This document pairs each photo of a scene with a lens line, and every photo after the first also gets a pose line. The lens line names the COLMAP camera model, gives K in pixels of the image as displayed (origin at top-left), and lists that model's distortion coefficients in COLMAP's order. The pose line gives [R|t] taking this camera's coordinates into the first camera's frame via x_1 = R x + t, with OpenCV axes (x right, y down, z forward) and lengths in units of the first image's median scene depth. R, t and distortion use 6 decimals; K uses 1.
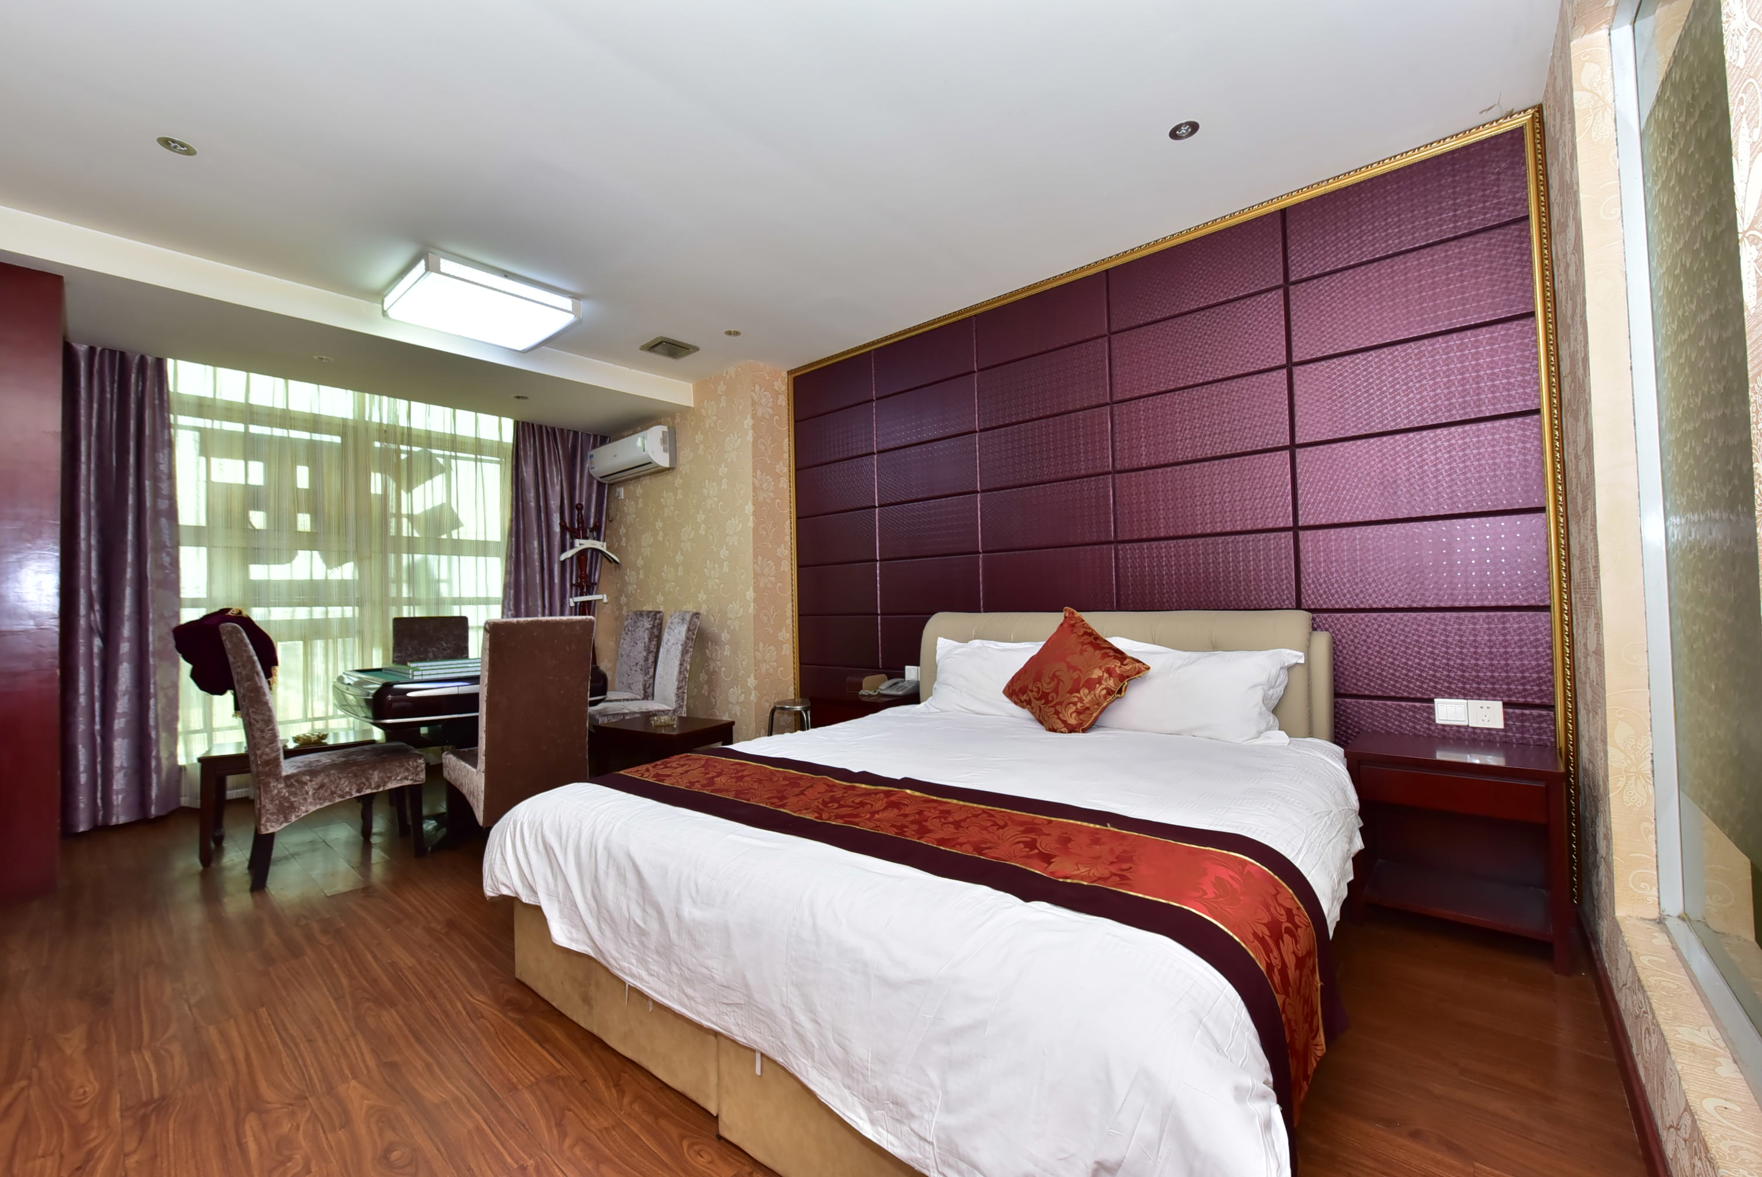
lens RADIAL K [[680.7, 0, 886.7], [0, 680.7, 583.1], [0, 0, 1]] dist [-0.003845, -0.000573]
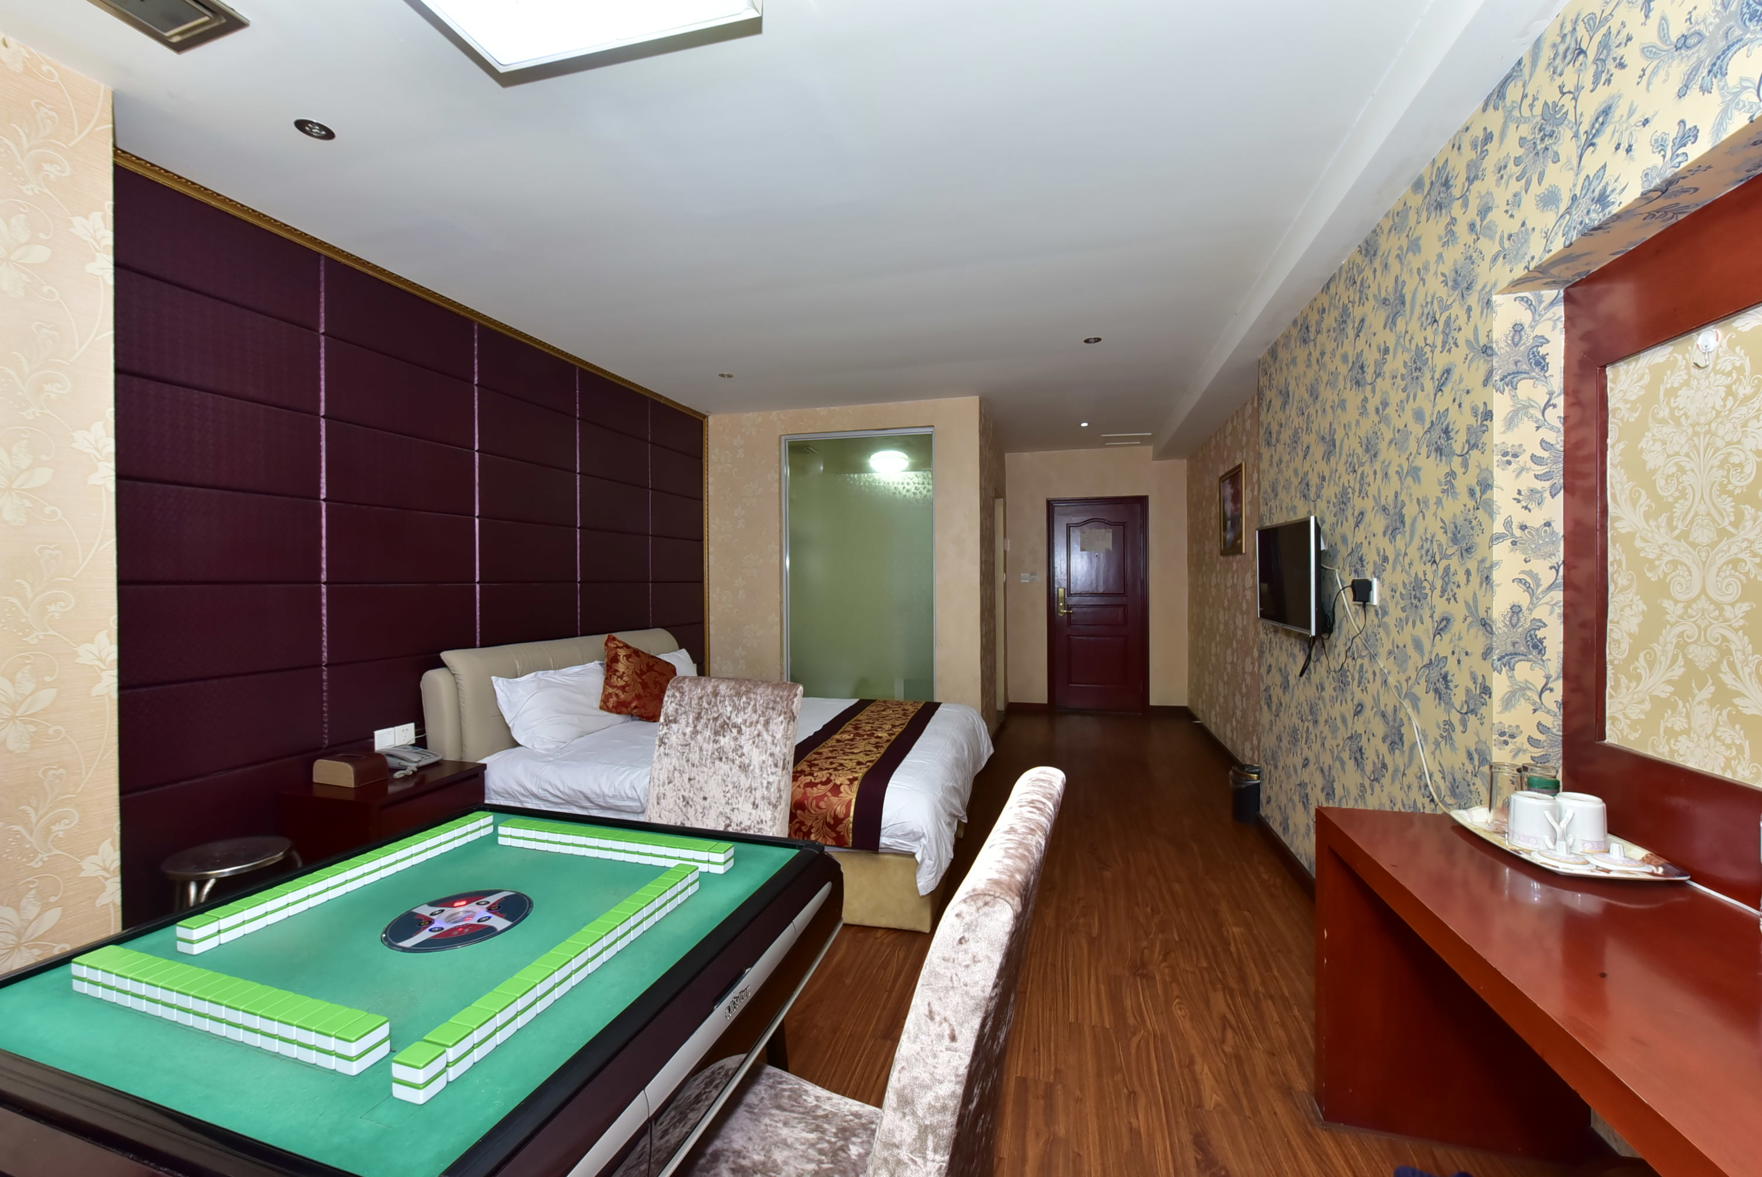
lens RADIAL K [[680.7, 0, 875.2], [0, 680.7, 589.1], [0, 0, 1]] dist [-0.003845, -0.000573]
pose [[-0.421098, 0.023317, 0.906715, -1.949406], [-0.013505, 0.999398, -0.031972, -0.029575], [-0.906914, -0.025708, -0.420530, 1.914800]]
